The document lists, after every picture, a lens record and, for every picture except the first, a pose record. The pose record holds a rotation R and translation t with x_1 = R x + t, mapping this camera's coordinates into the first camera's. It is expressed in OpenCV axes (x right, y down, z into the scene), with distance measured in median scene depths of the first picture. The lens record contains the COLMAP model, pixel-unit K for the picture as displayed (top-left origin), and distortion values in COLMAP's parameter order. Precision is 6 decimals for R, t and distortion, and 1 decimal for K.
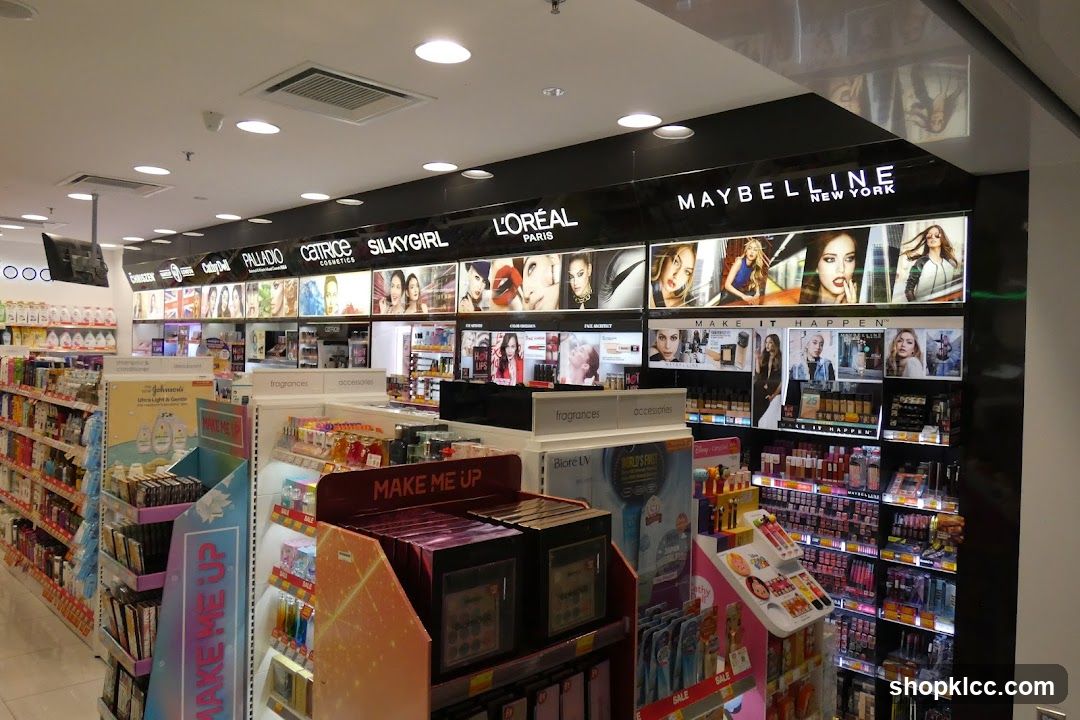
lens RADIAL K [[815.0, 0, 540.0], [0, 815.0, 360.0], [0, 0, 1]] dist [0.007179, -0.003017]
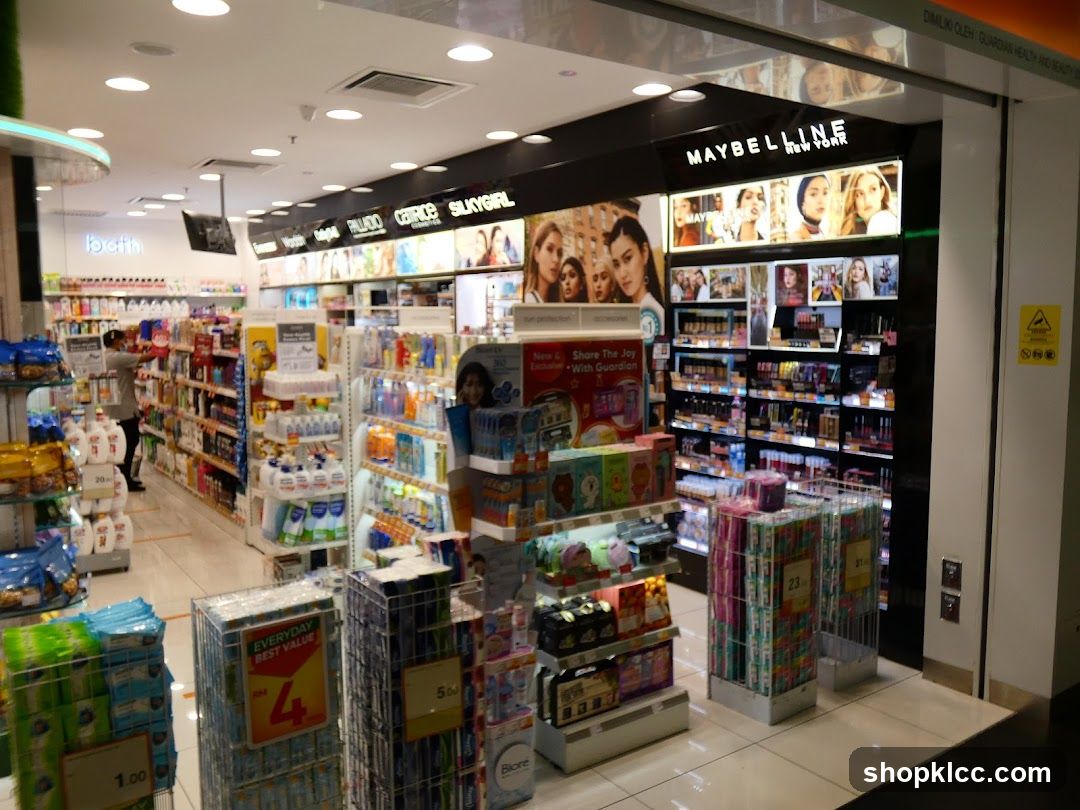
lens RADIAL K [[876.2, 0, 540.0], [0, 876.2, 405.0], [0, 0, 1]] dist [0.004854, -0.003599]
pose [[0.987112, -0.012523, -0.159542, 0.105595], [0.026792, 0.995795, 0.087602, 0.028705], [0.157774, -0.090748, 0.983297, -0.201056]]
